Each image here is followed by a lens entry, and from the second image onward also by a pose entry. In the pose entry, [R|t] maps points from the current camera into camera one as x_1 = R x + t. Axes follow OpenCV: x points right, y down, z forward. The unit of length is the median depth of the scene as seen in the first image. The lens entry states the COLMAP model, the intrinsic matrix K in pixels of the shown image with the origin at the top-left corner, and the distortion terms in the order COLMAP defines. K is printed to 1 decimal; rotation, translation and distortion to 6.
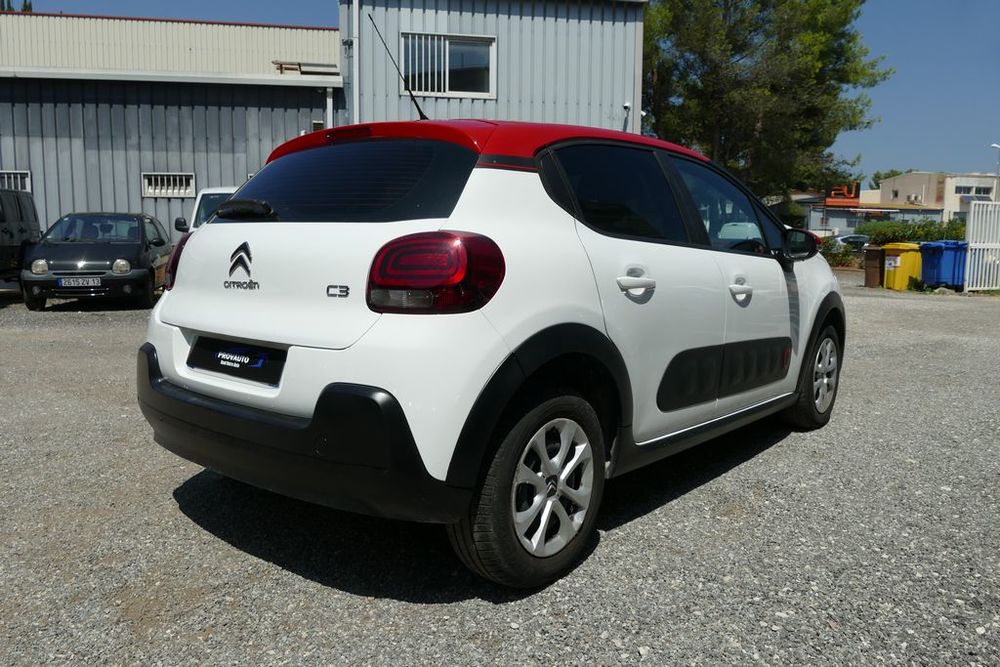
lens RADIAL K [[765.4, 0, 500.0], [0, 765.4, 333.5], [0, 0, 1]] dist [-0.034425, 0.001519]
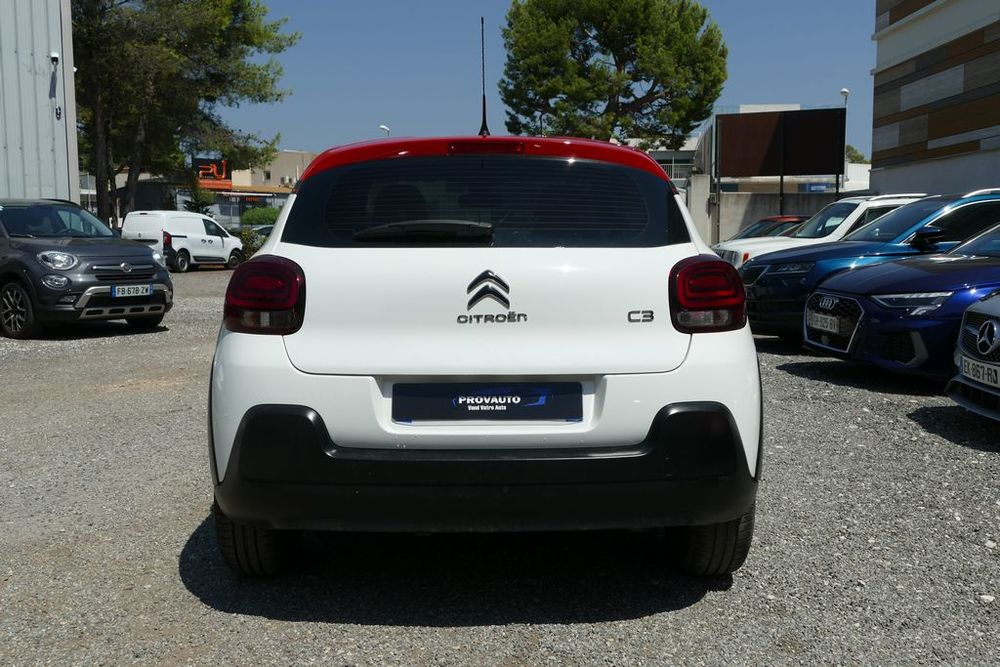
lens RADIAL K [[988.8, 0, 500.0], [0, 988.8, 333.5], [0, 0, 1]] dist [-0.014224, -0.020055]
pose [[0.749350, -0.079766, 0.657352, -0.938543], [0.091667, 0.995656, 0.016323, -0.054696], [-0.655798, 0.048026, 0.753407, 0.099861]]
